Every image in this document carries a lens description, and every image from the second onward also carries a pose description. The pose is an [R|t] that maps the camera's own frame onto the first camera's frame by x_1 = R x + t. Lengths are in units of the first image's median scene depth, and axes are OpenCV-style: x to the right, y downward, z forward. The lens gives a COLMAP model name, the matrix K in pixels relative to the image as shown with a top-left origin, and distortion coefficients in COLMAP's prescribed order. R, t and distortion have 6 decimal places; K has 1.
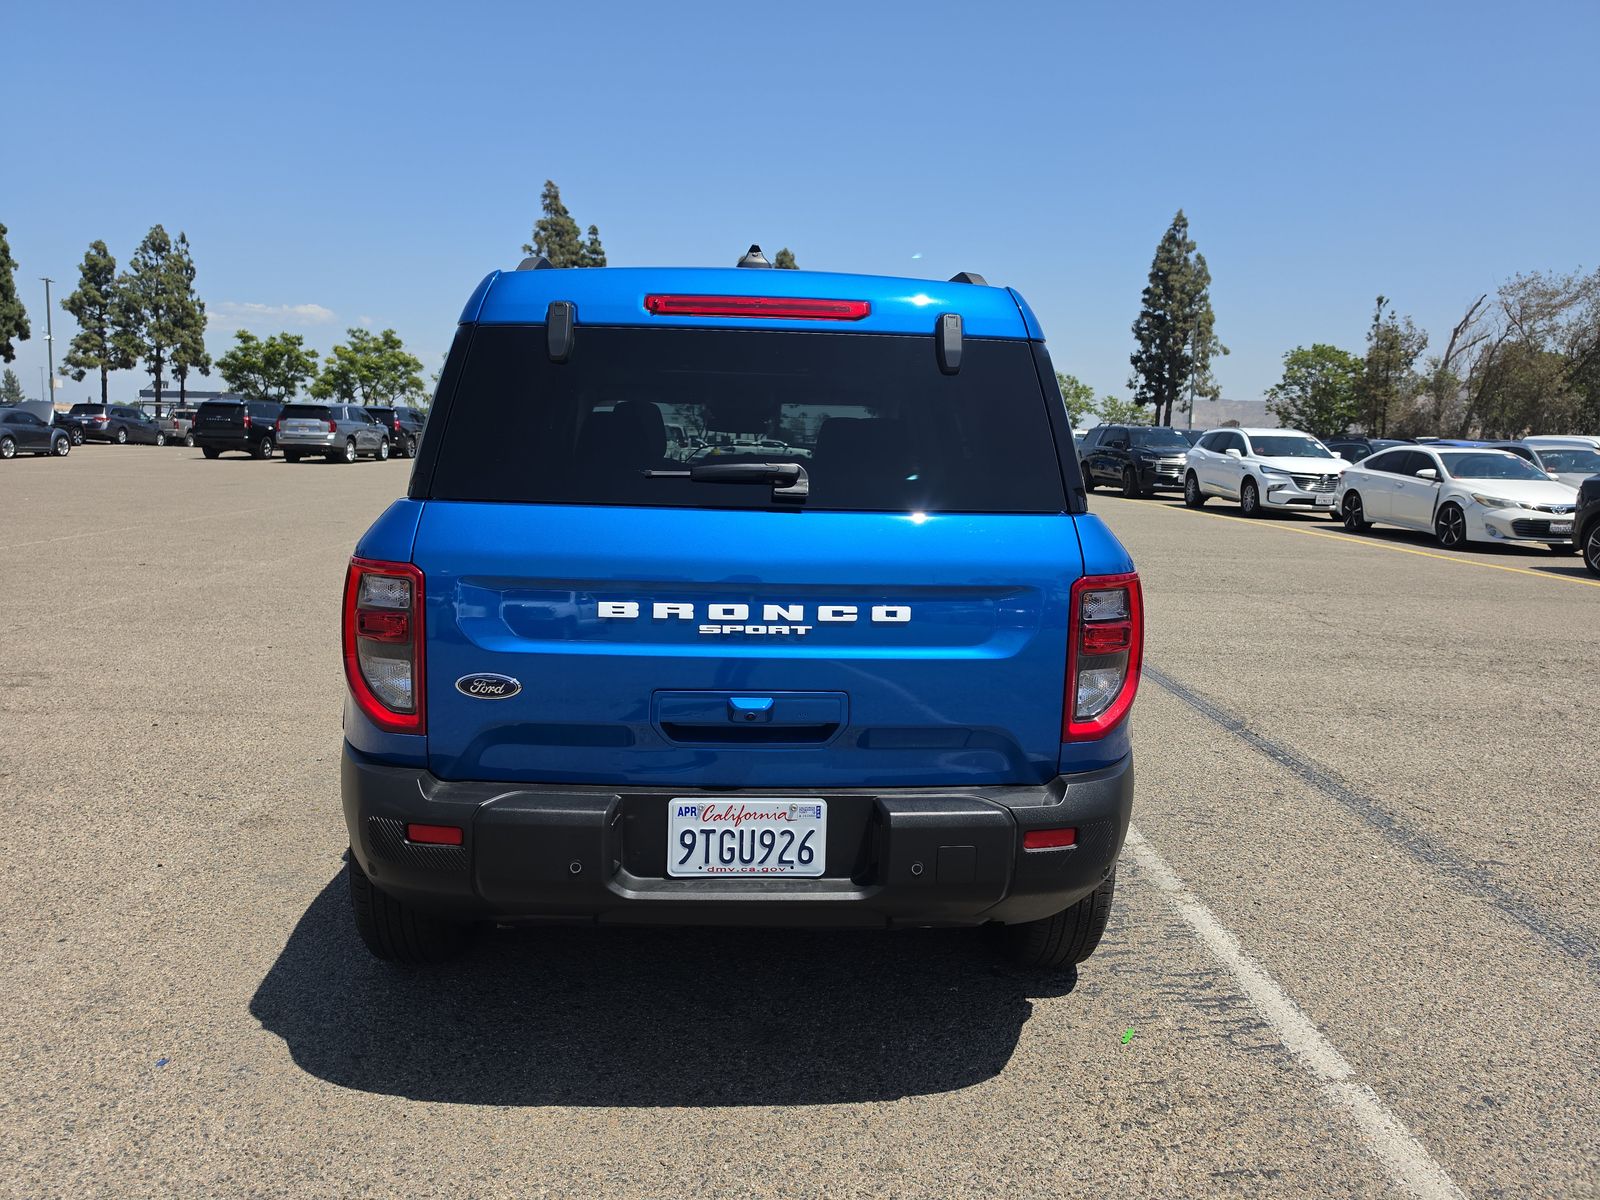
lens RADIAL K [[1135.5, 0, 777.0], [0, 1135.5, 597.9], [0, 0, 1]] dist [-0.008372, -0.002967]
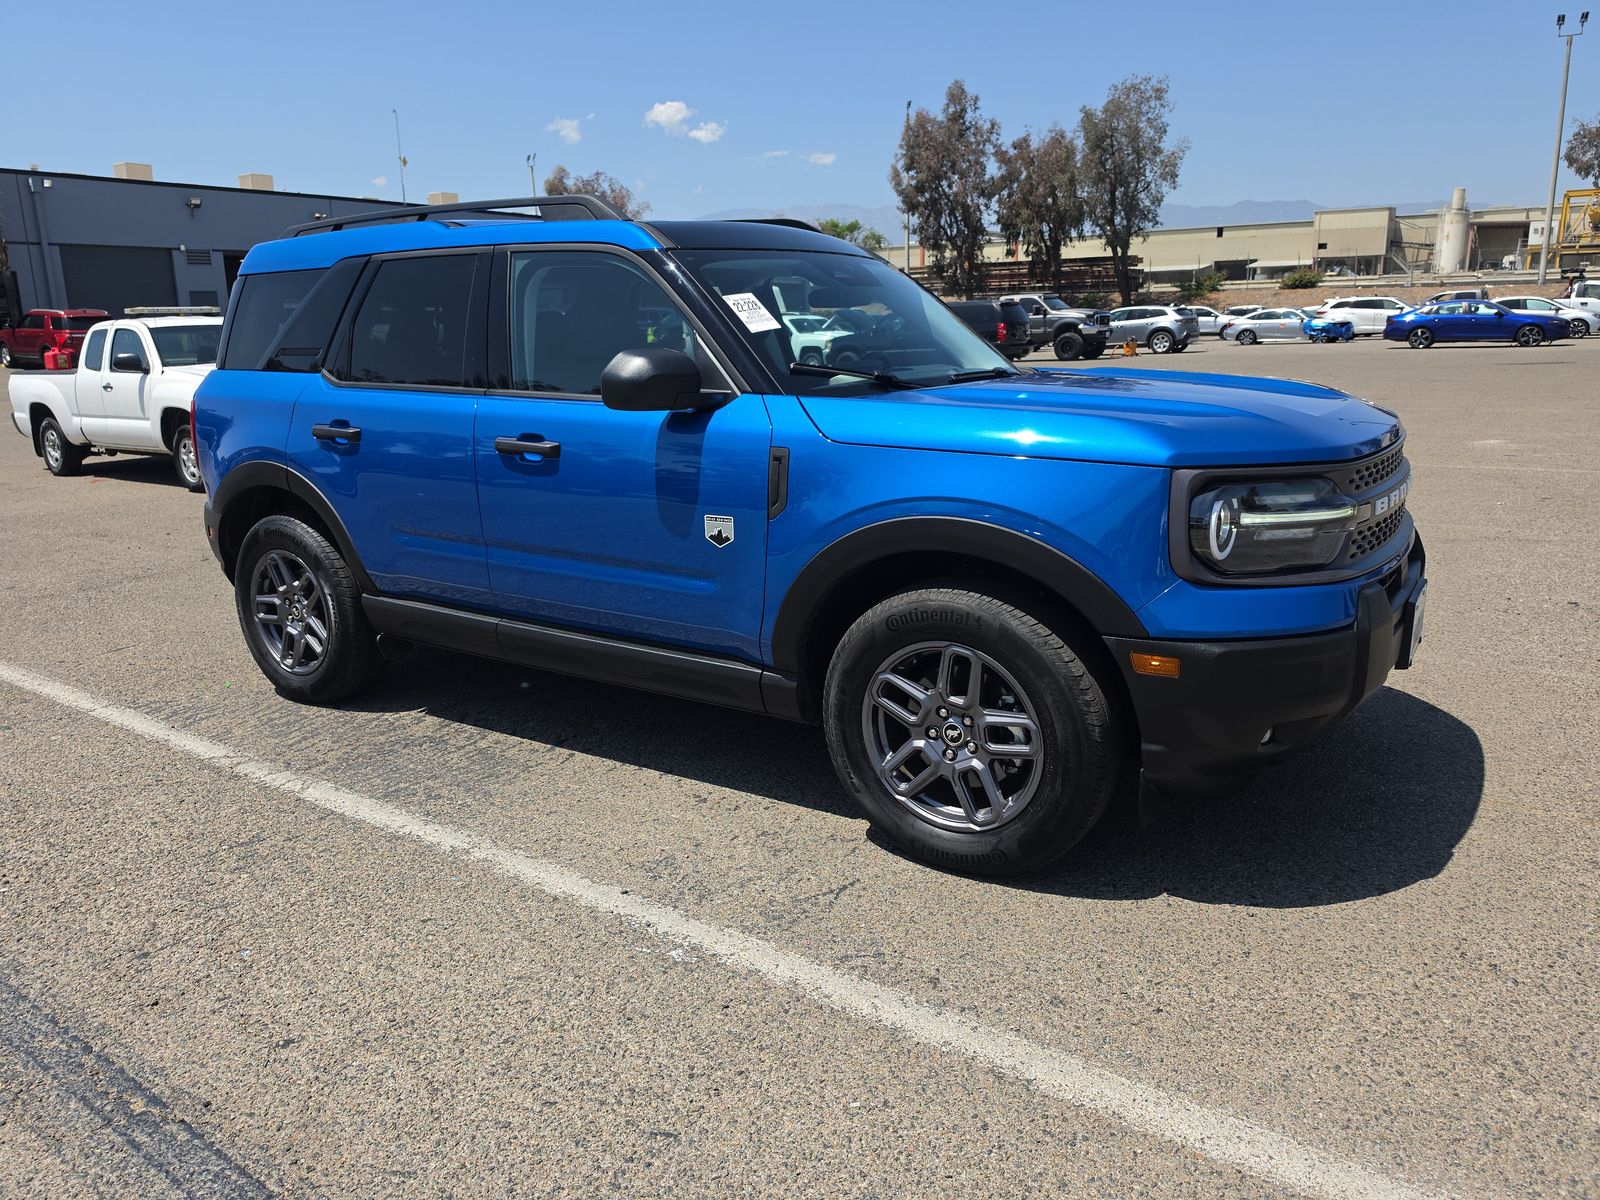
lens RADIAL K [[1134.7, 0, 777.3], [0, 1134.7, 602.5], [0, 0, 1]] dist [0.028984, -0.046188]
pose [[-0.617797, 0.178267, -0.765864, 0.054221], [-0.096411, 0.949443, 0.298769, -0.016031], [0.780405, 0.258417, -0.569376, 0.128134]]
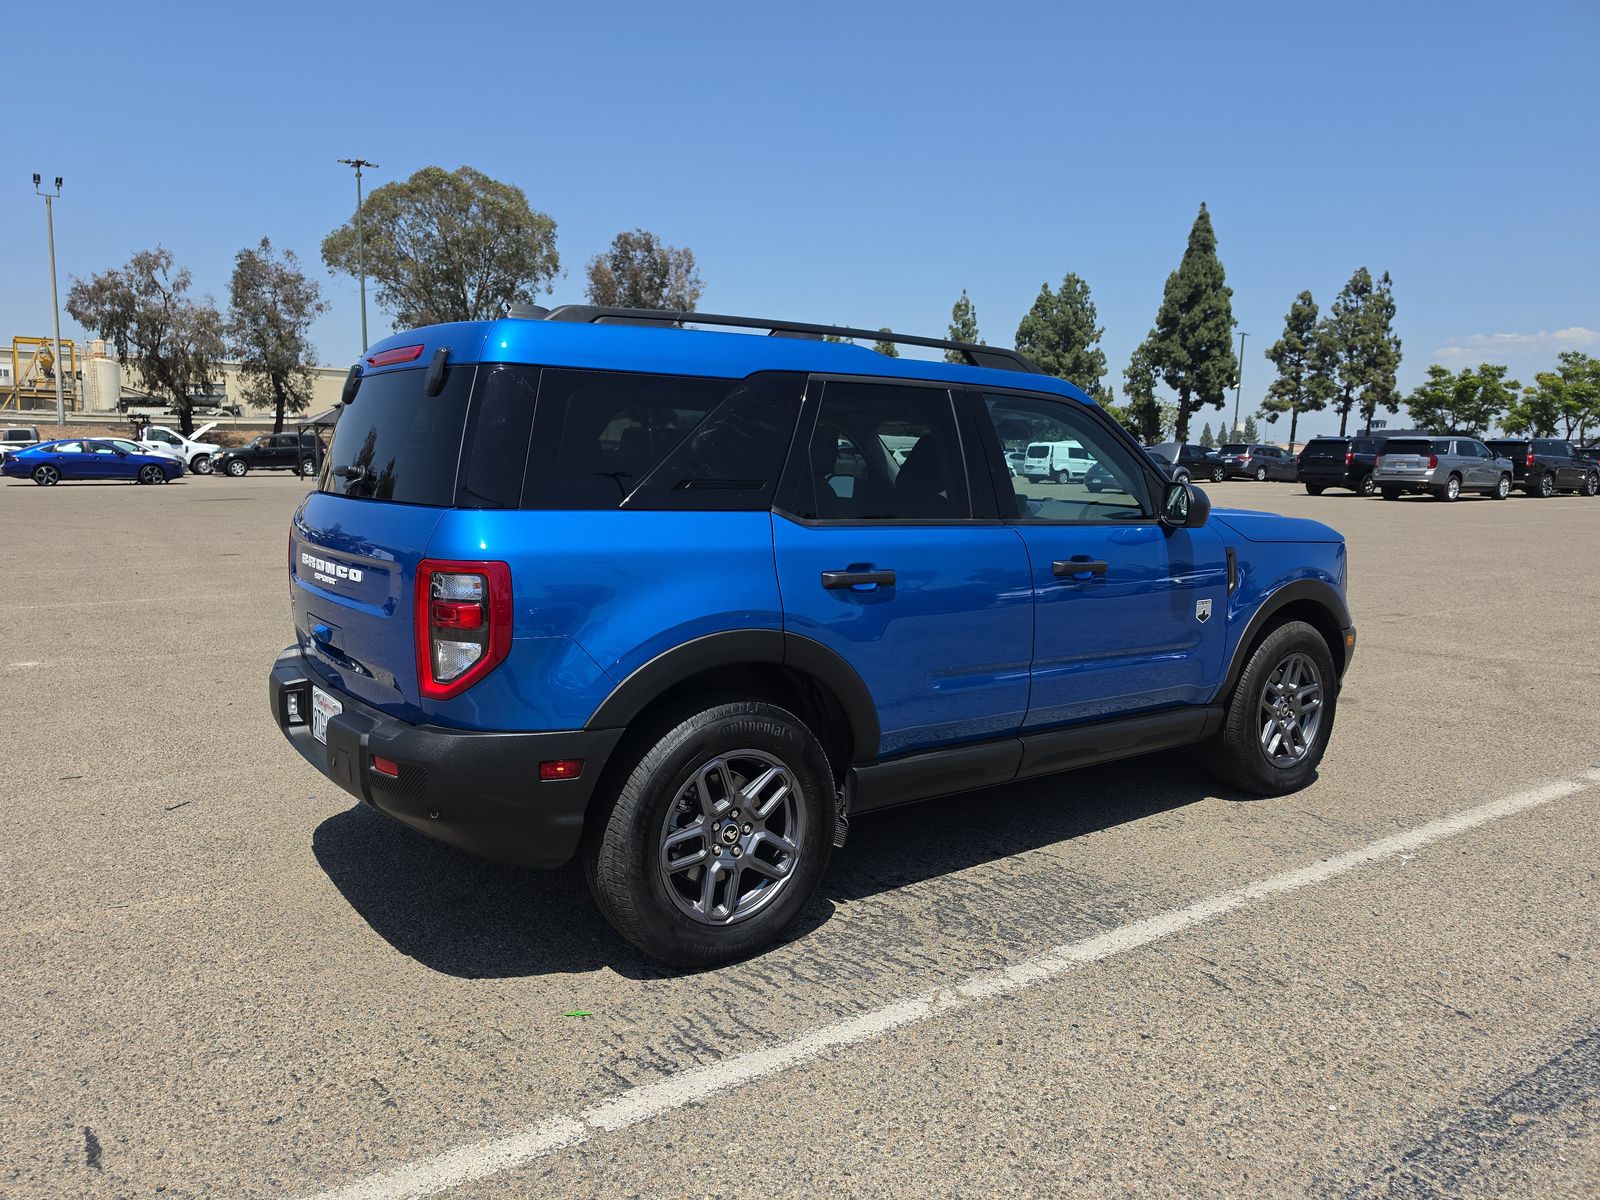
lens RADIAL K [[1134.7, 0, 777.3], [0, 1134.7, 602.5], [0, 0, 1]] dist [0.028984, -0.046188]
pose [[0.533519, 0.092192, -0.840748, 0.062347], [-0.118574, 0.992377, 0.033575, -0.002288], [0.837435, 0.081778, 0.540384, 0.027655]]
